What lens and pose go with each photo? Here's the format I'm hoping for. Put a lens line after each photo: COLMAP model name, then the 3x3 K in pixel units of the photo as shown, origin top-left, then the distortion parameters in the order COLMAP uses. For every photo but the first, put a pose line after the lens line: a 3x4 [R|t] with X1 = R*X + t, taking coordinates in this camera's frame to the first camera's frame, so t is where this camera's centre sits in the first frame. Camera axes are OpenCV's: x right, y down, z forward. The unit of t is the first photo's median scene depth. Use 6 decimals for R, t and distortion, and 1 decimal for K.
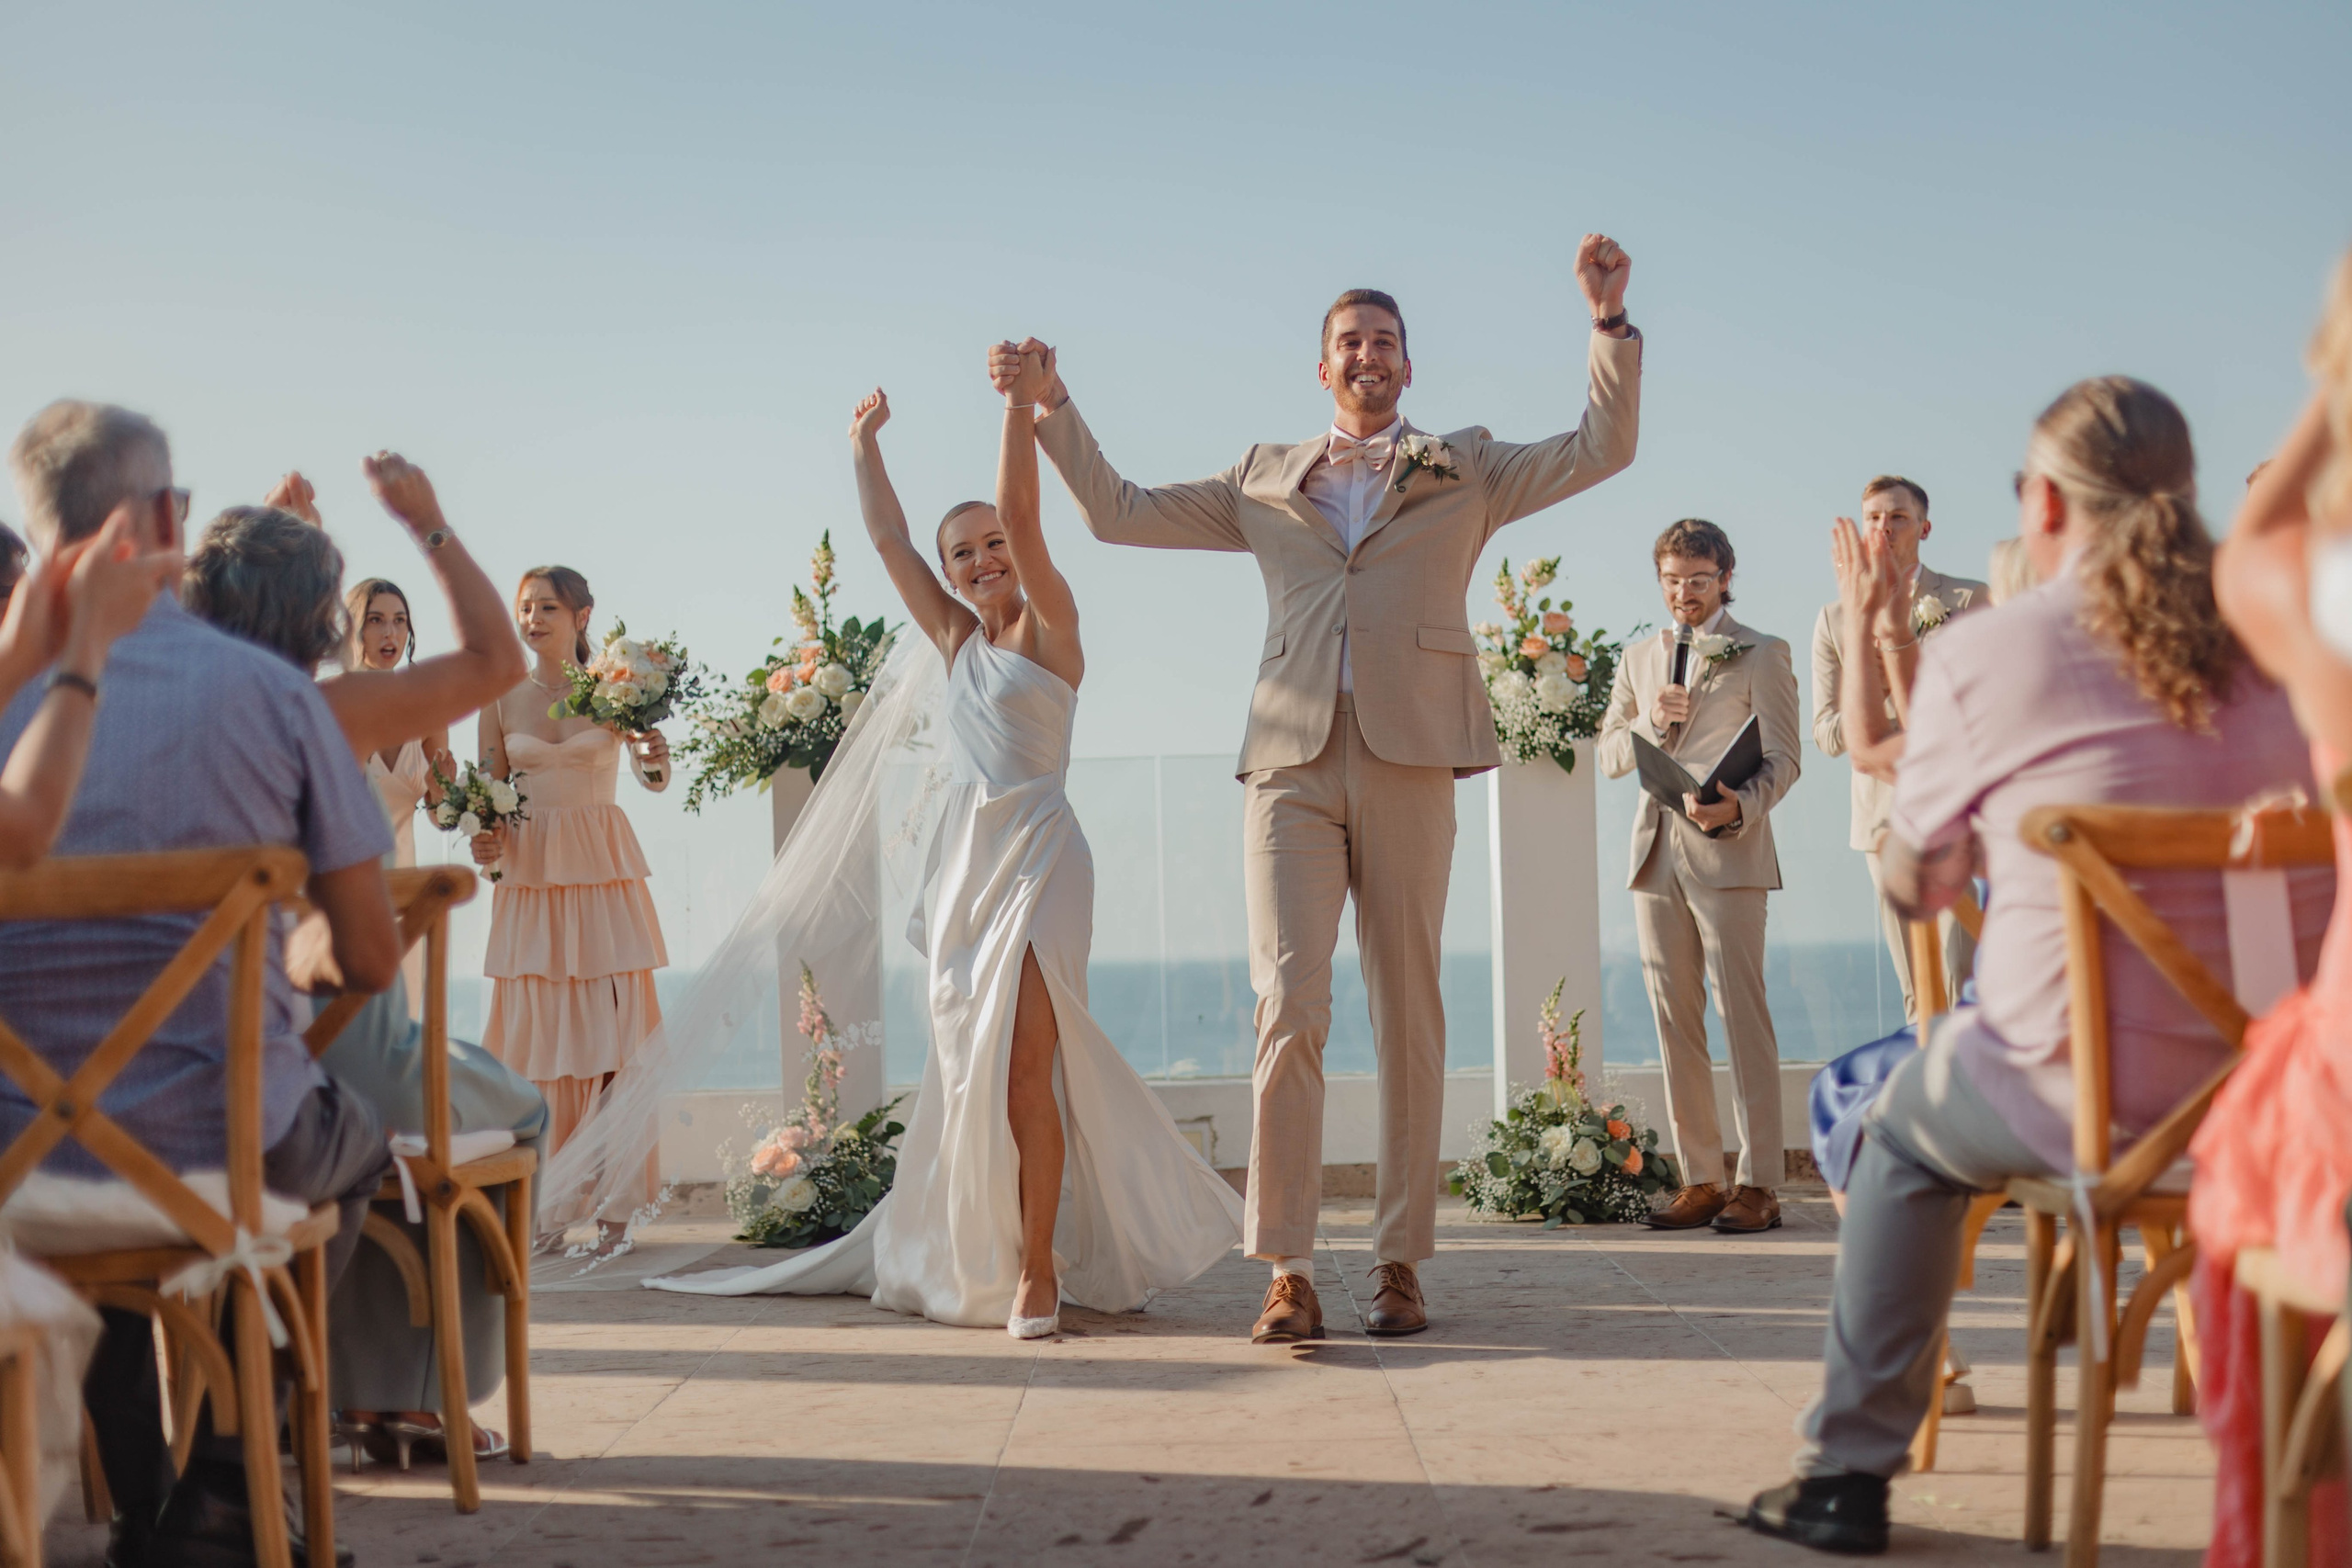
lens RADIAL K [[3276.2, 0, 1176.0], [0, 3276.2, 784.0], [0, 0, 1]] dist [-0.013096, -0.066448]
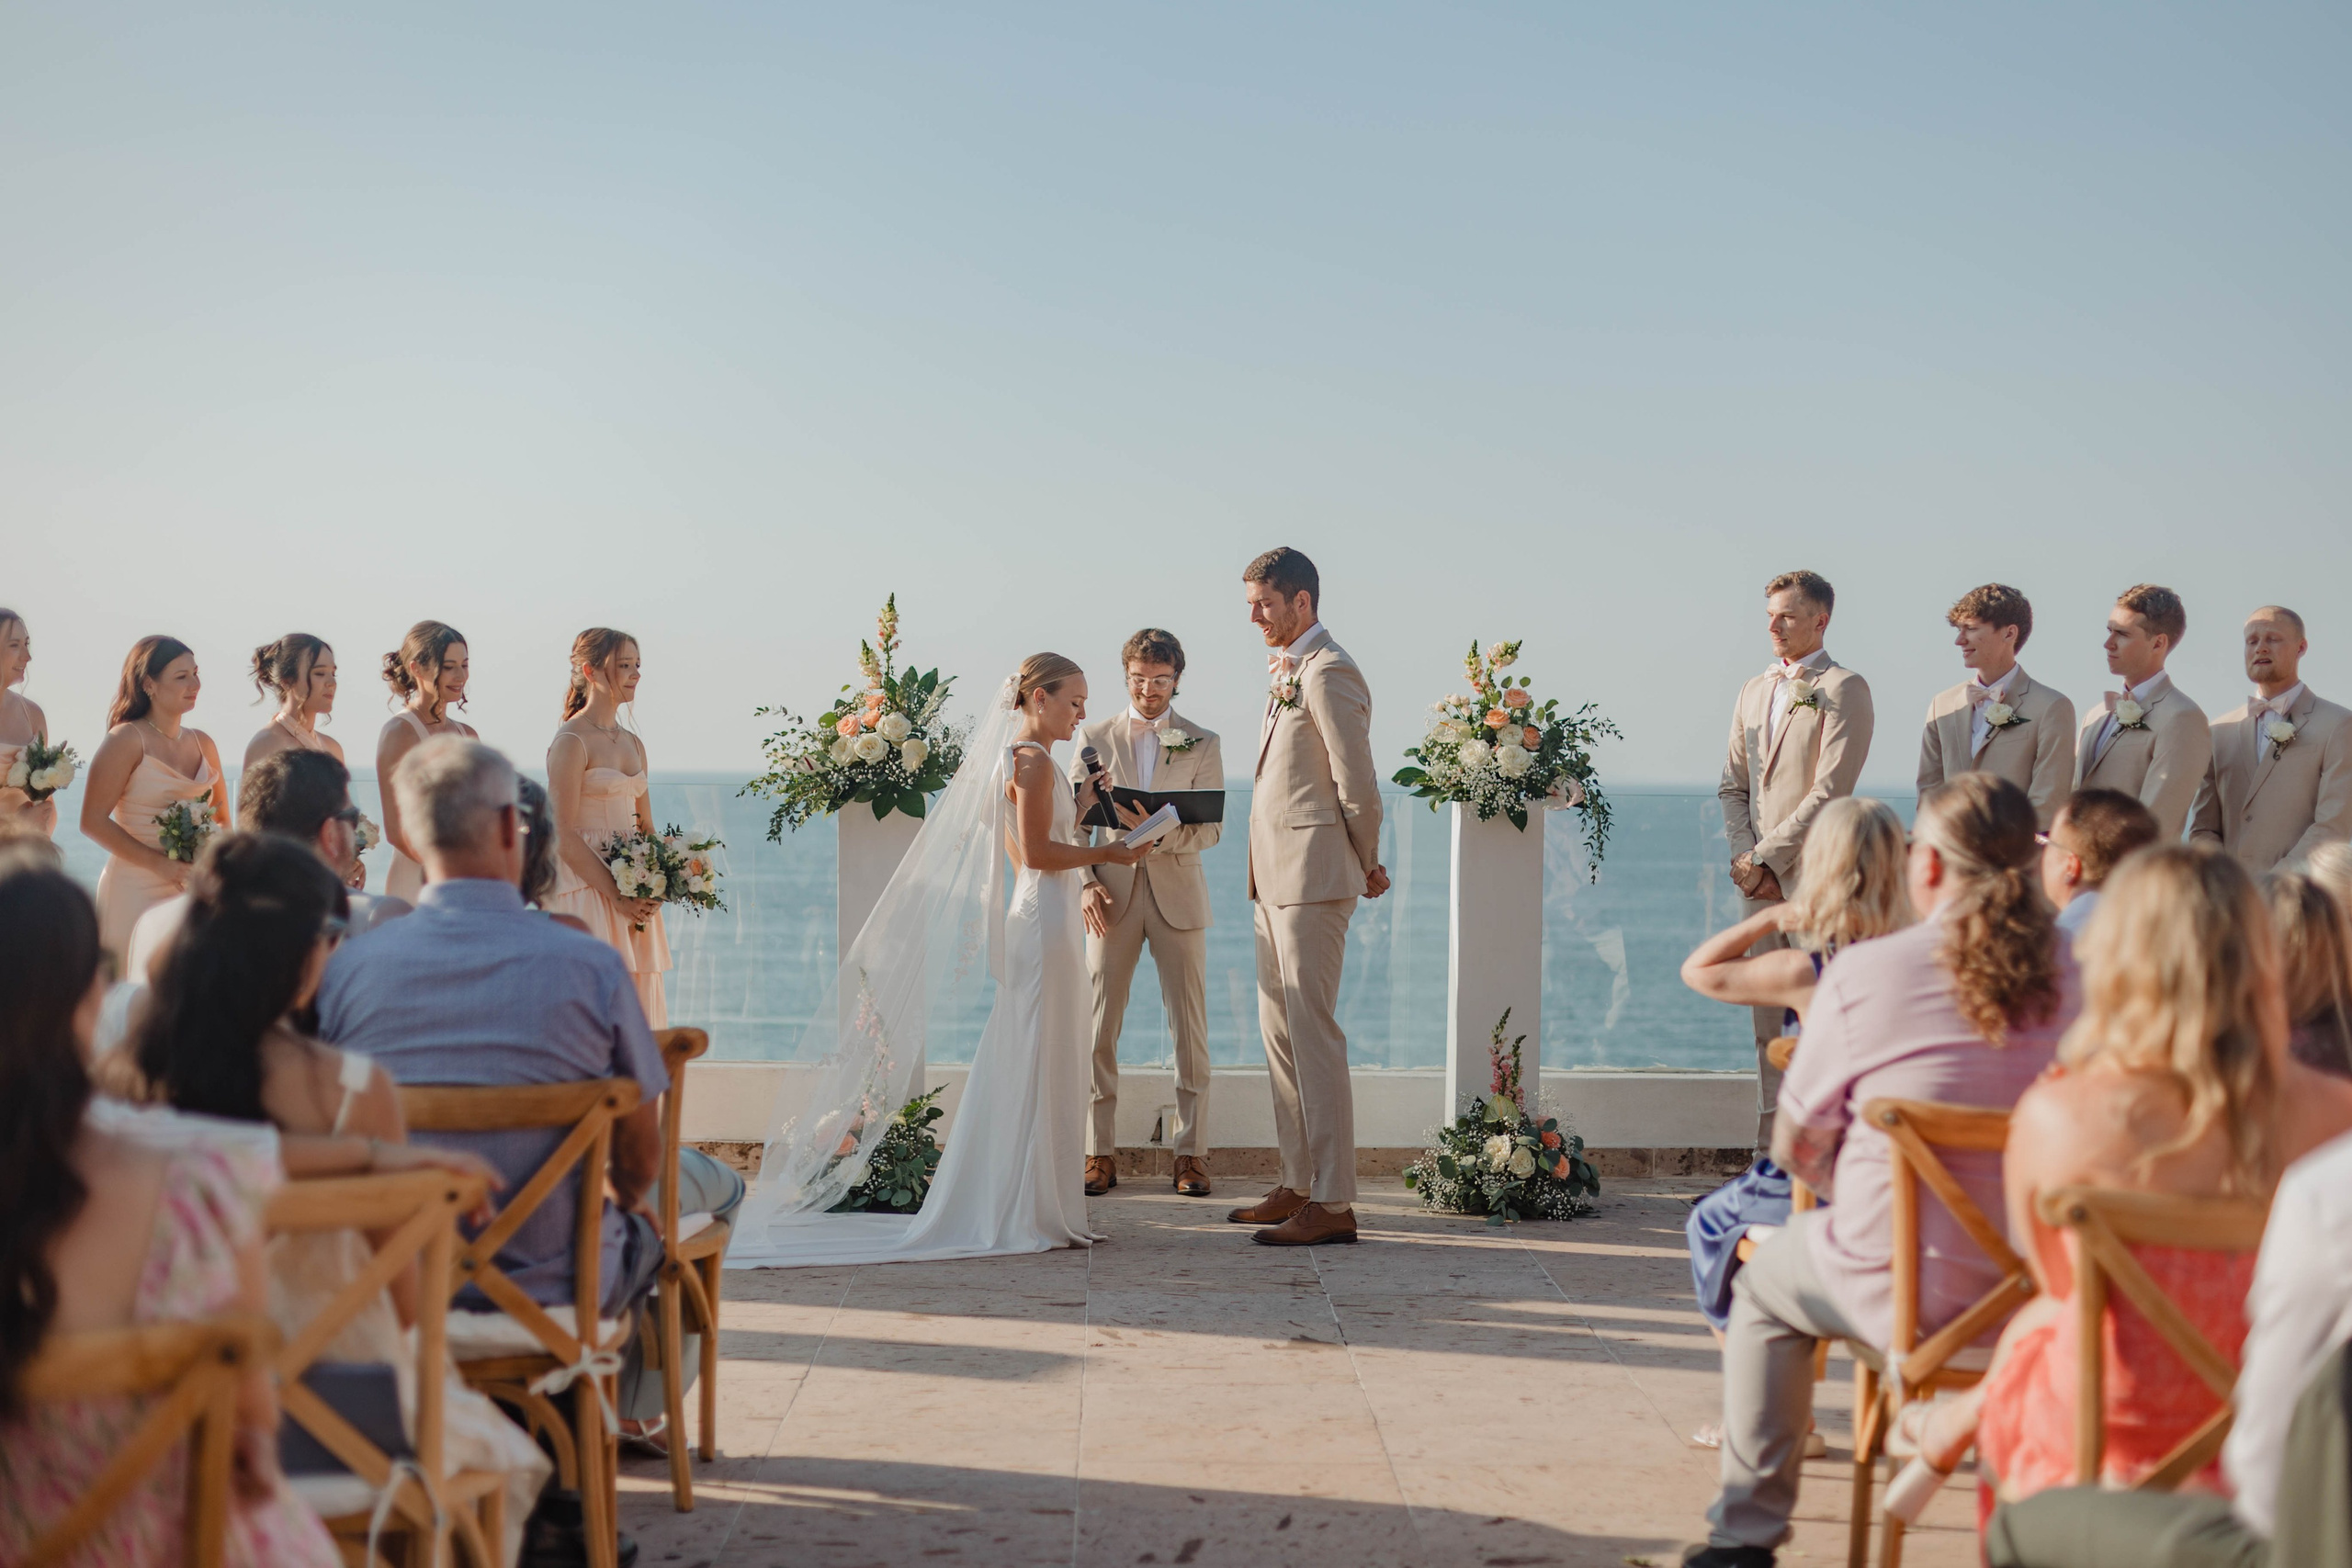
lens RADIAL K [[3226.3, 0, 1176.0], [0, 3226.3, 784.0], [0, 0, 1]] dist [-0.025922, 0.038217]
pose [[0.999030, 0.038583, 0.021201, -0.036258], [-0.039592, 0.997993, 0.049425, -0.092189], [-0.019252, -0.050217, 0.998553, -0.187454]]
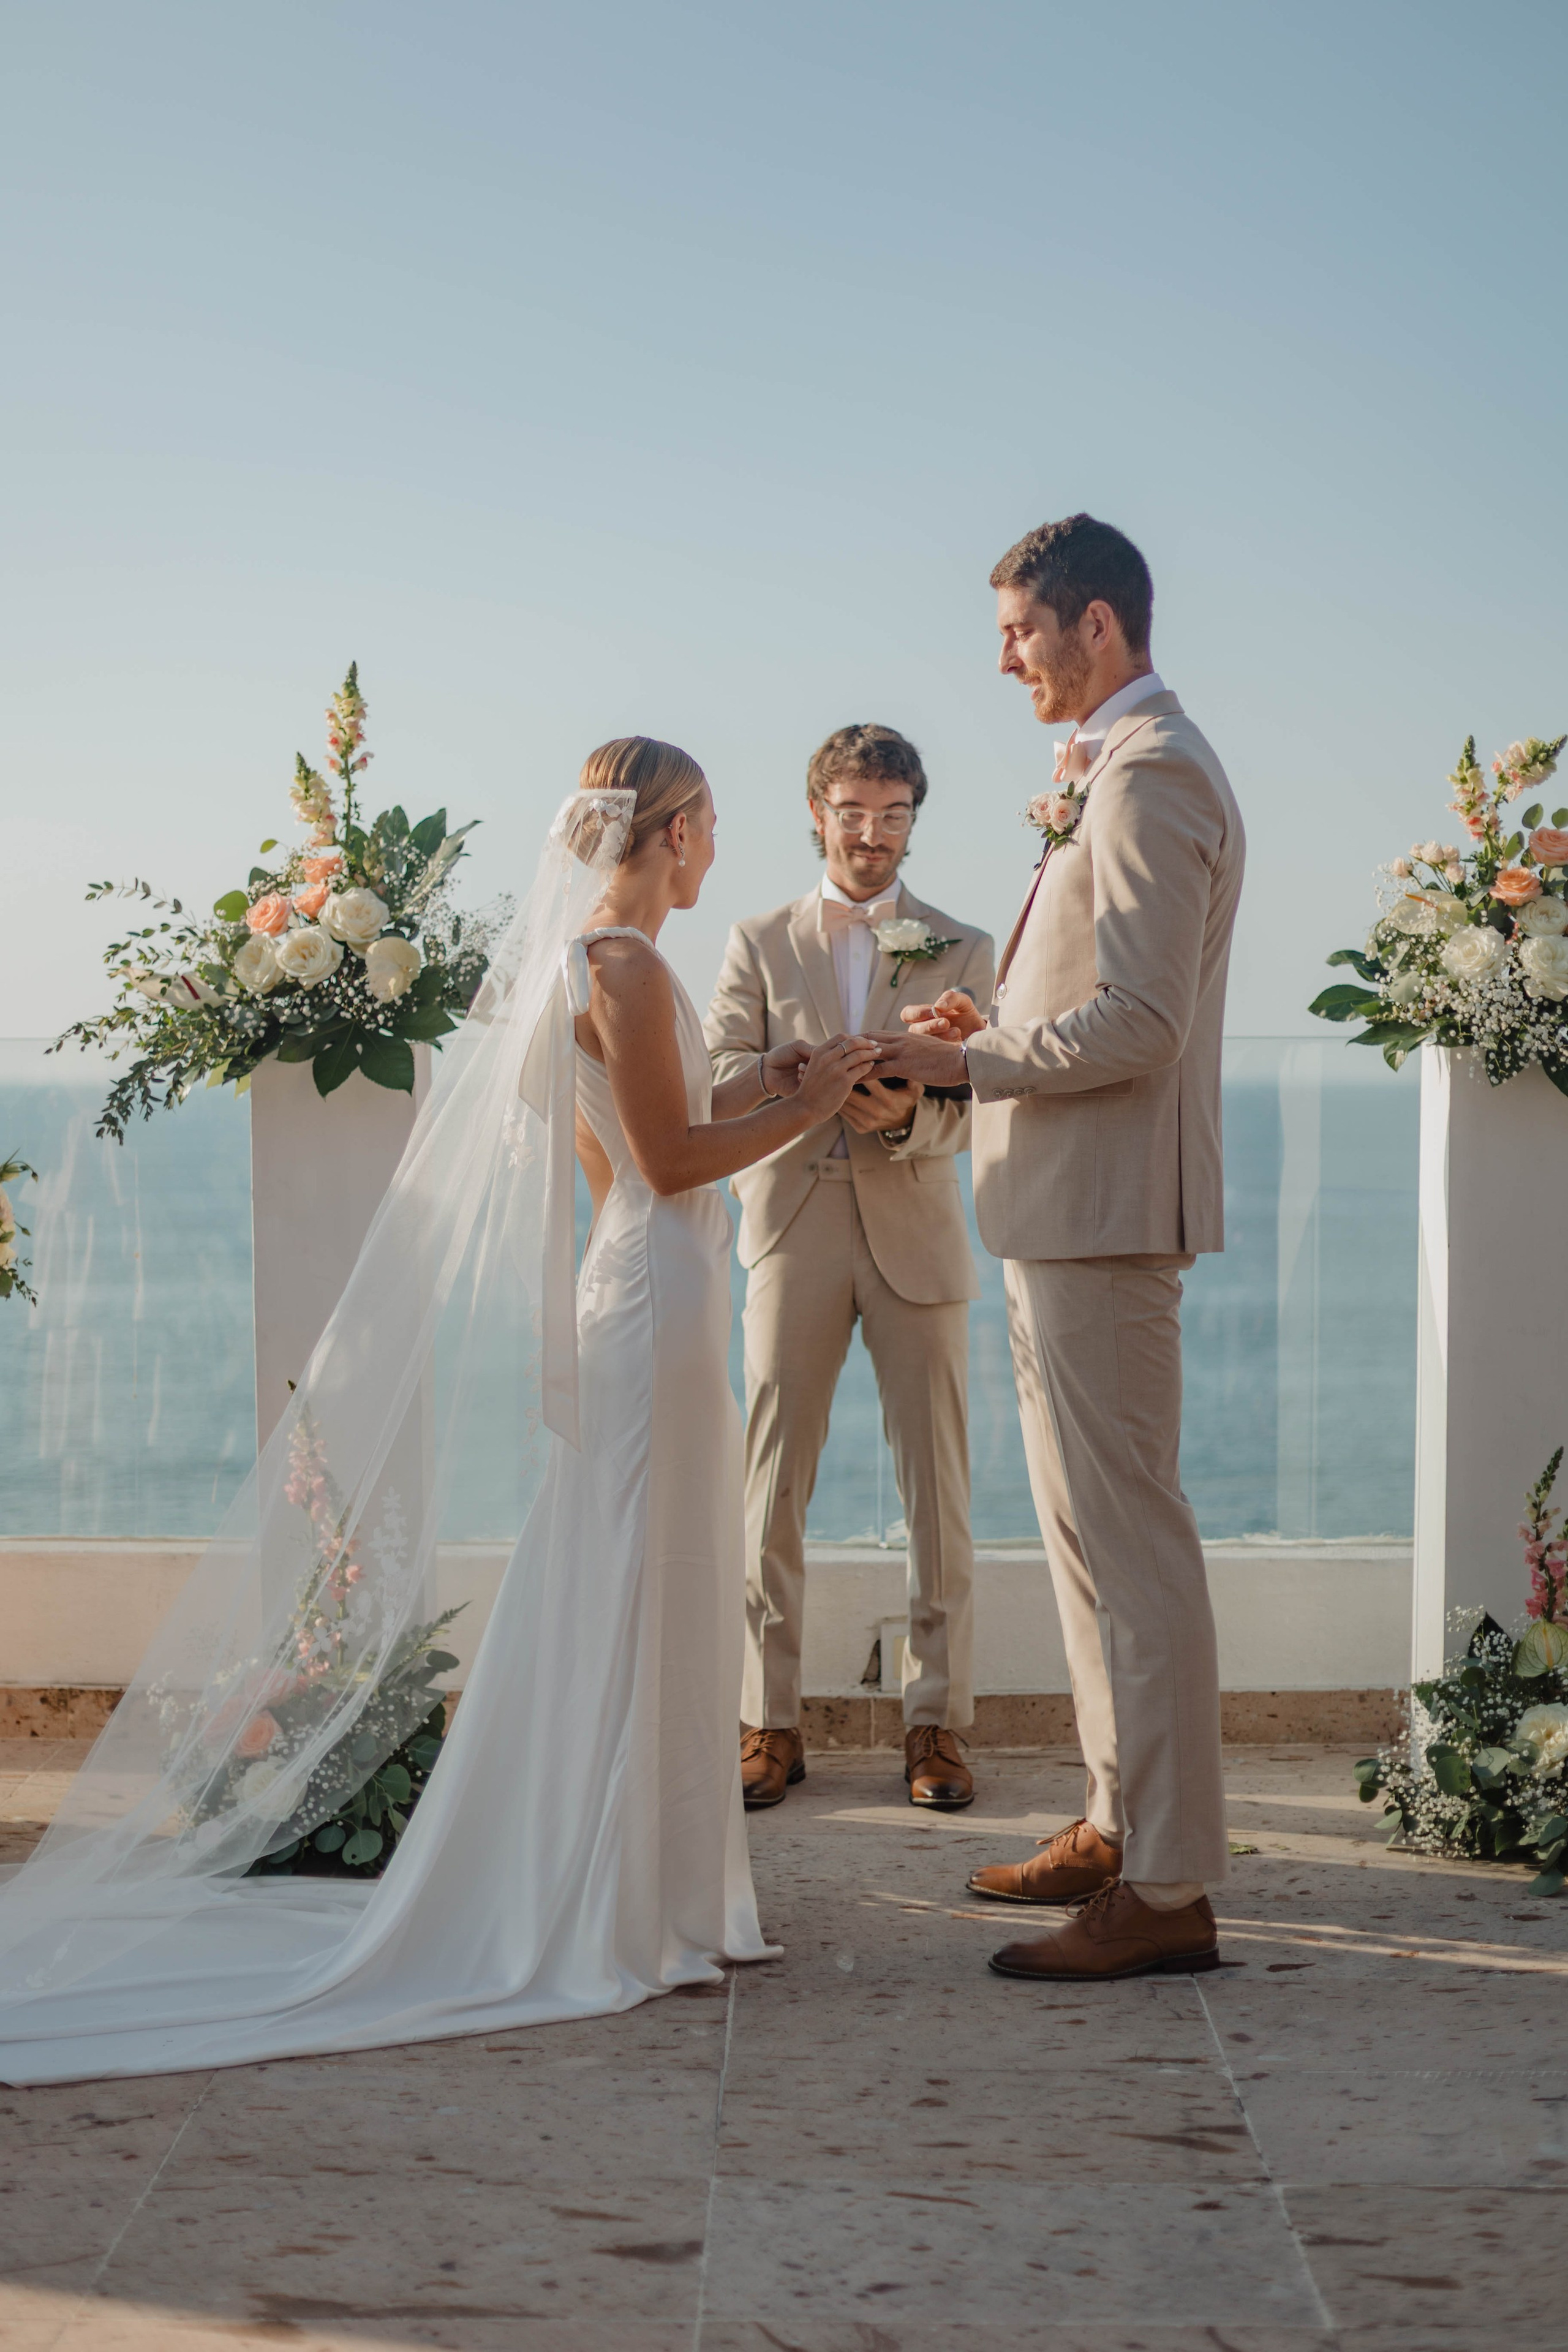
lens RADIAL K [[3374.5, 0, 784.0], [0, 3374.5, 1176.0], [0, 0, 1]] dist [-0.000224, 0.005916]
pose [[0.999609, 0.026056, -0.010163, -0.023458], [-0.025182, 0.996612, 0.078291, -0.044216], [0.012169, -0.078004, 0.996879, 0.484380]]
